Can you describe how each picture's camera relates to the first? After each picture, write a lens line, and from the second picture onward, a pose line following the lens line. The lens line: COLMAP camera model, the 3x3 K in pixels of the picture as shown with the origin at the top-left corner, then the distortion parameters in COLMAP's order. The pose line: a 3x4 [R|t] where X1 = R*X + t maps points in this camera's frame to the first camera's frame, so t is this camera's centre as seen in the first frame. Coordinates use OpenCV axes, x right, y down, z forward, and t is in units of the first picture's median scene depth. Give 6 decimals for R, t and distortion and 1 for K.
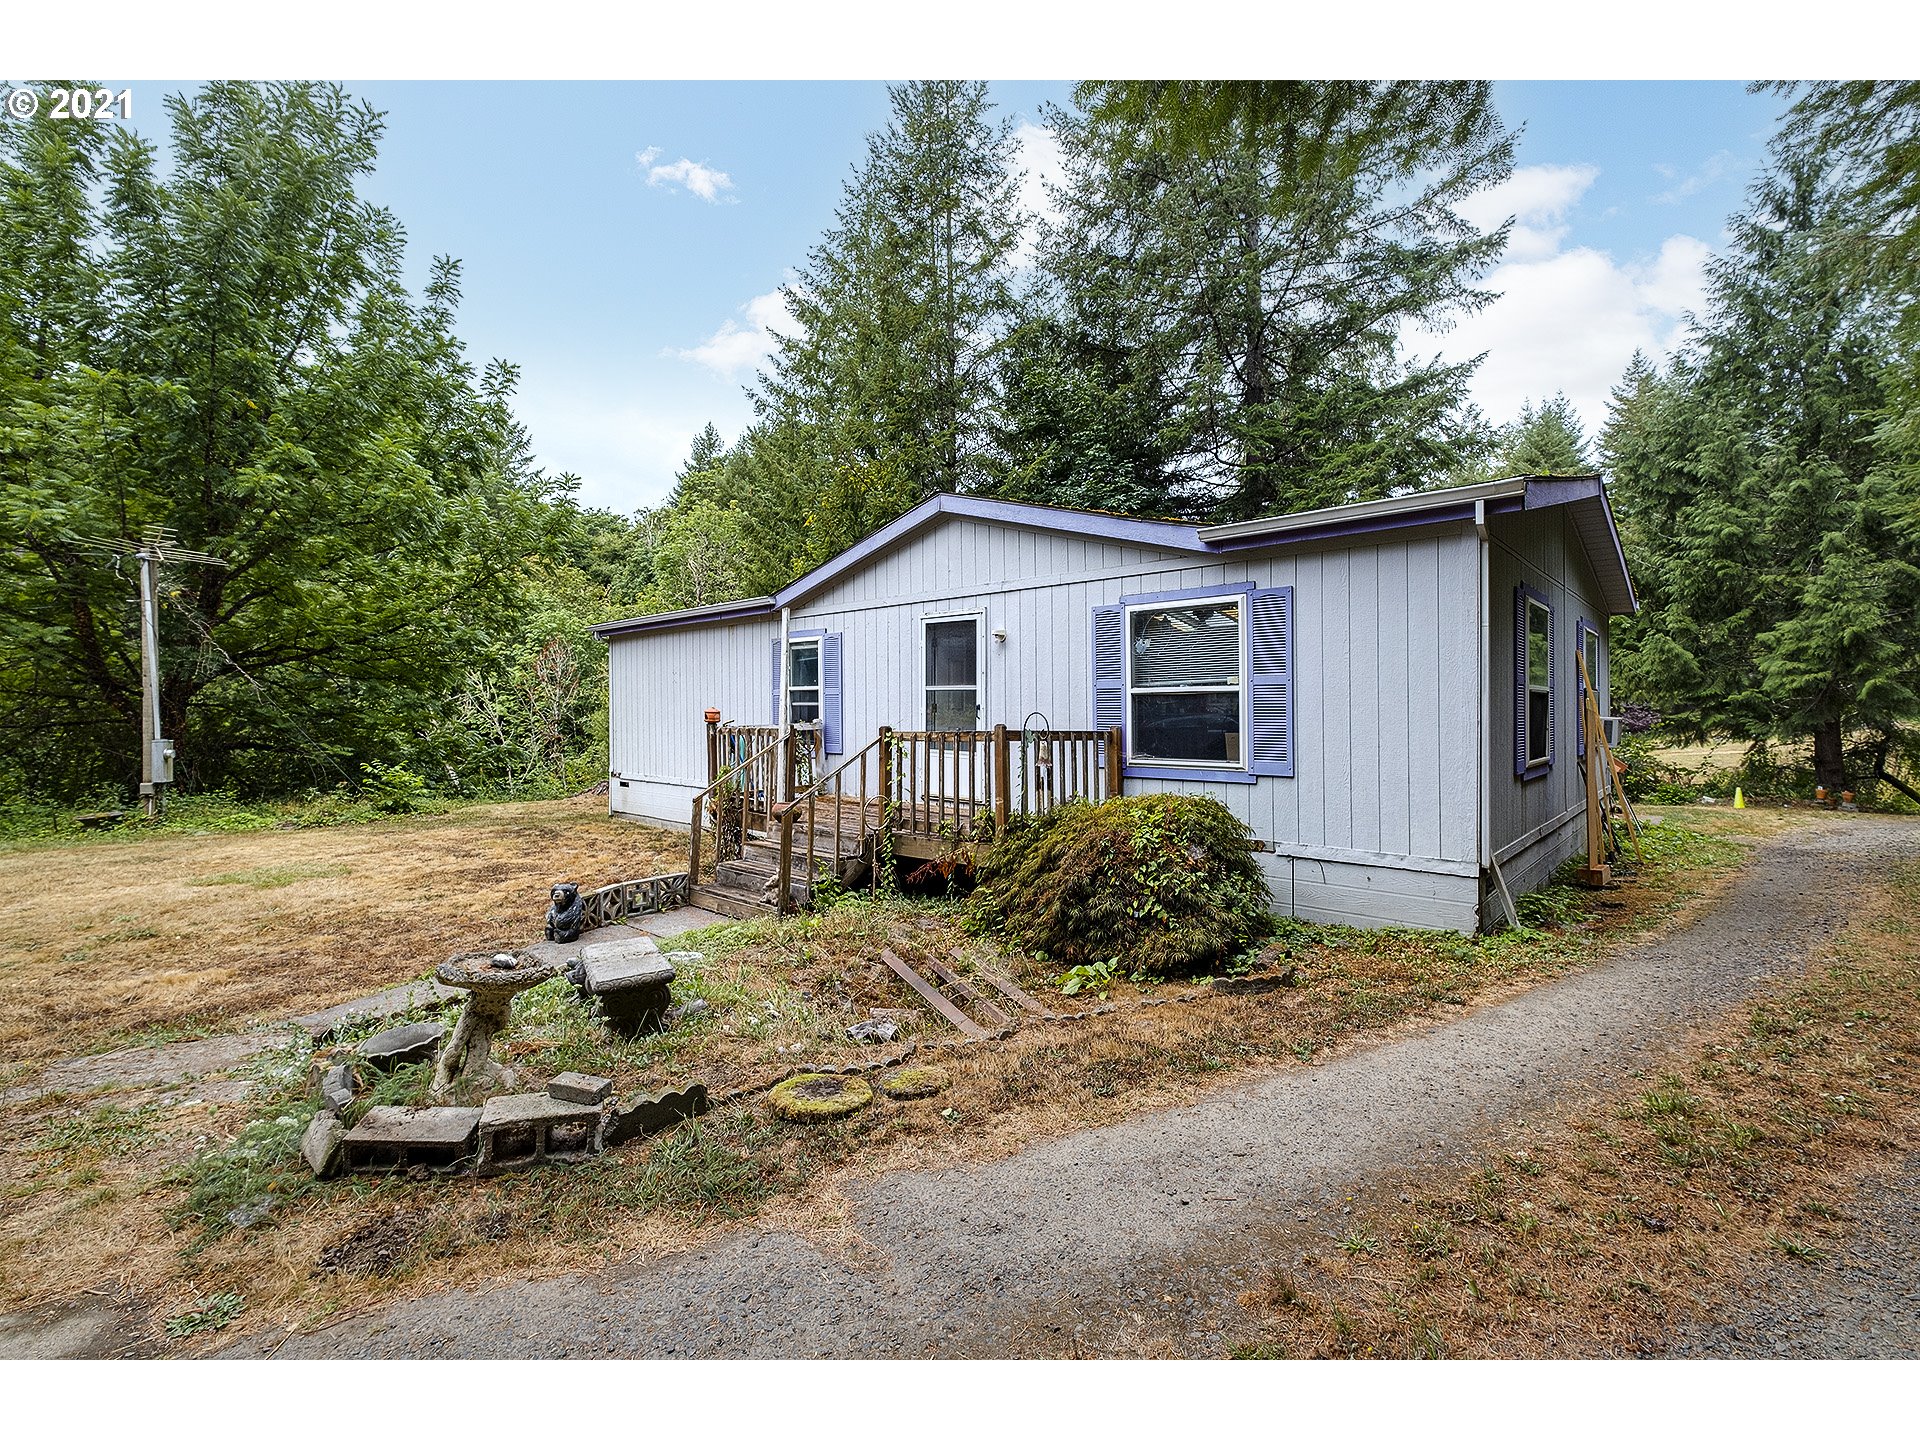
lens RADIAL K [[858.1, 0, 960.0], [0, 858.1, 702.2], [0, 0, 1]] dist [-0.003427, -0.000668]
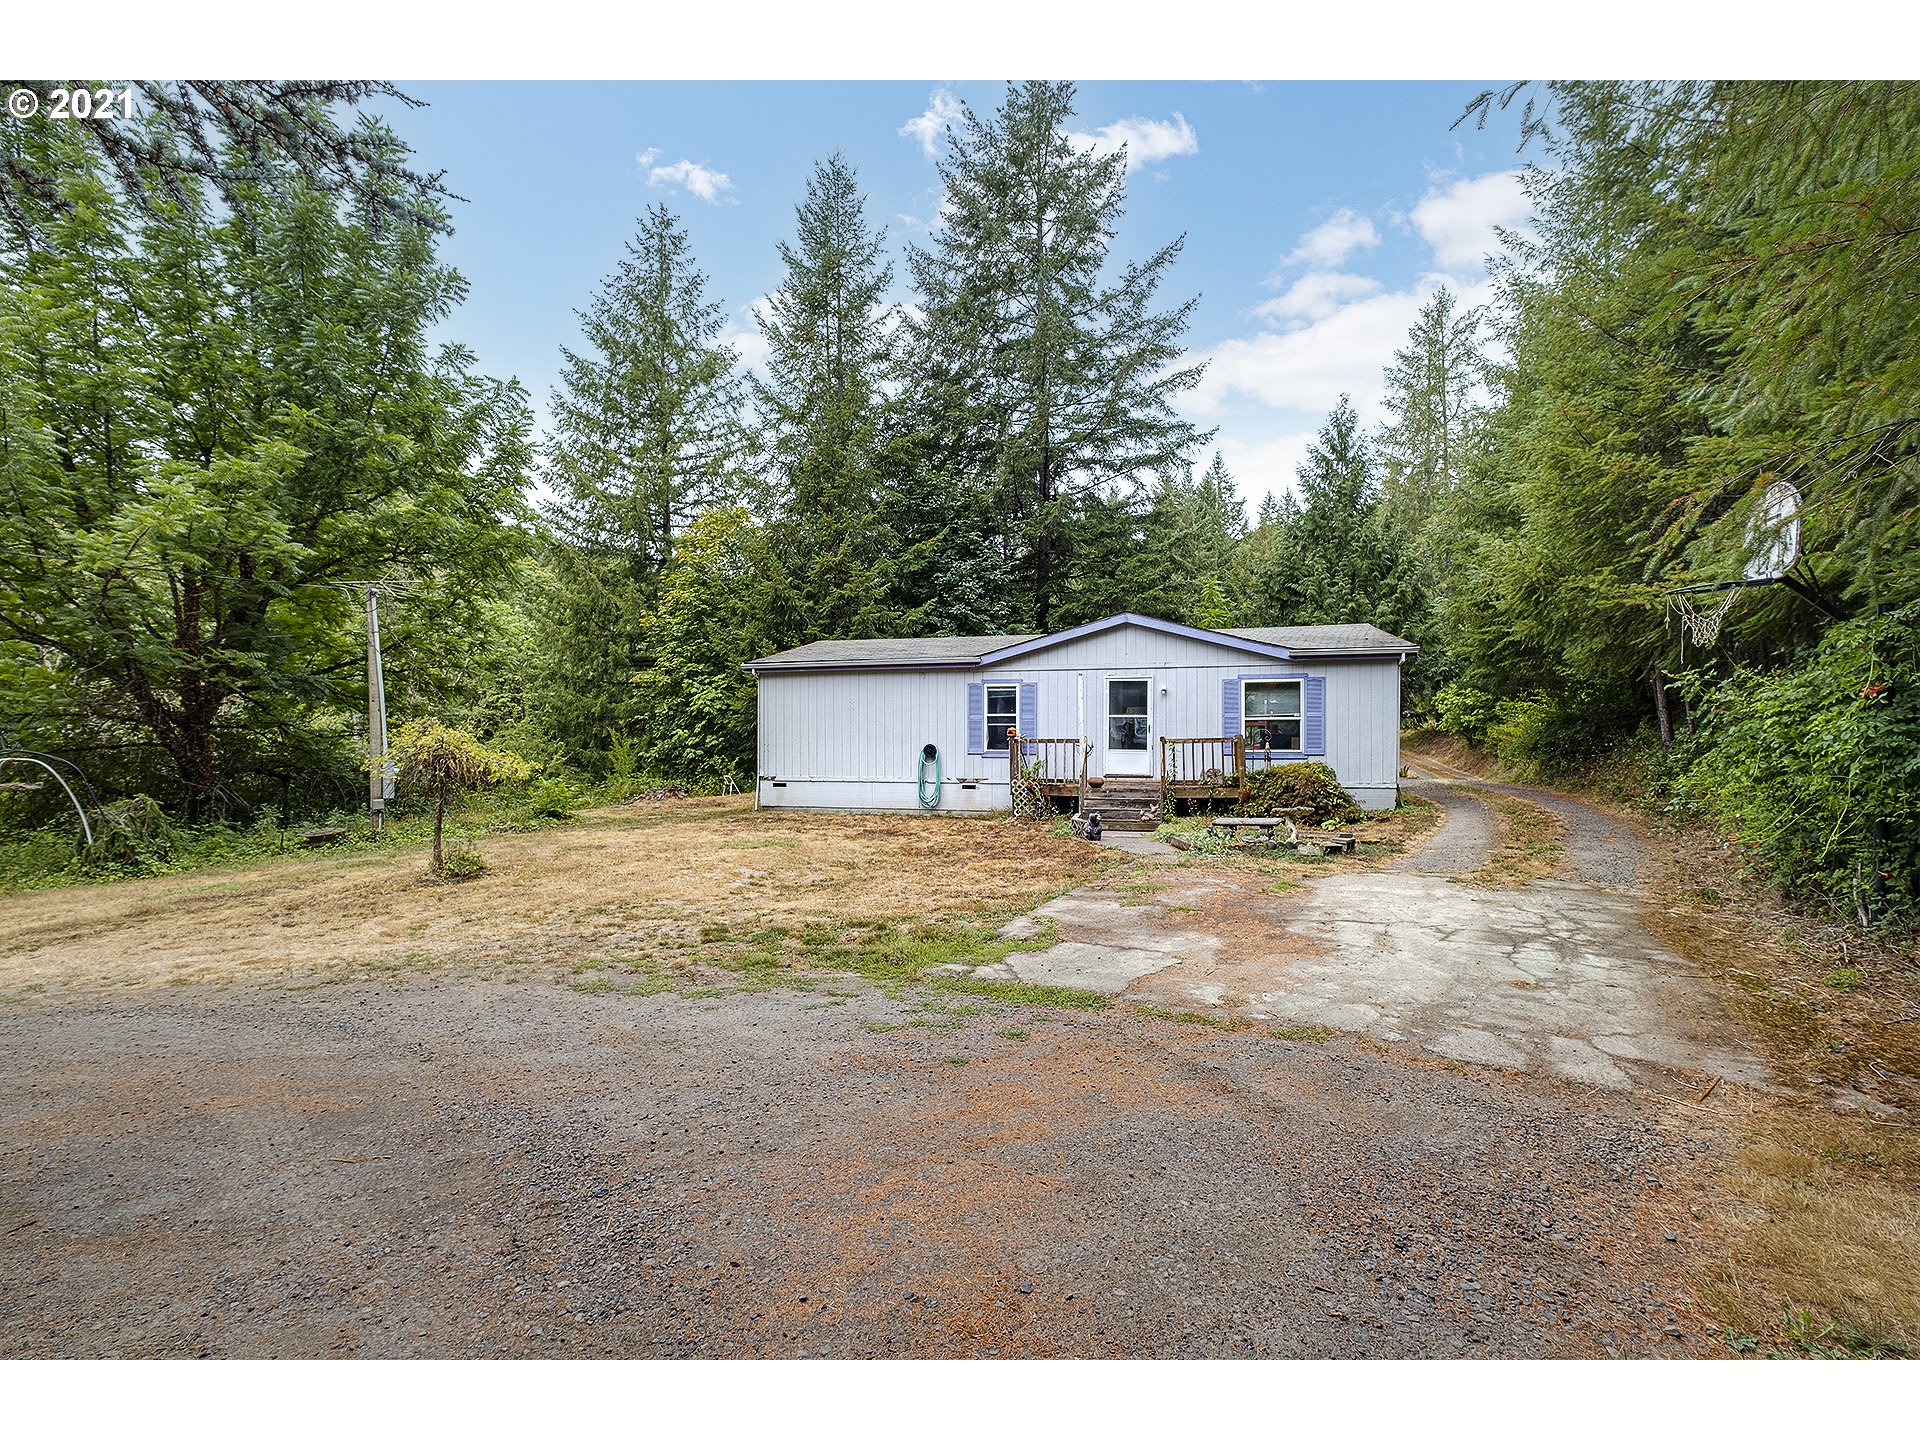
lens RADIAL K [[858.8, 0, 957.7], [0, 858.8, 734.3], [0, 0, 1]] dist [-0.002609, -0.001266]
pose [[0.877856, -0.012547, 0.478761, -1.237175], [0.000861, 0.999697, 0.024620, -0.023914], [-0.478924, -0.021201, 0.877600, -0.470213]]
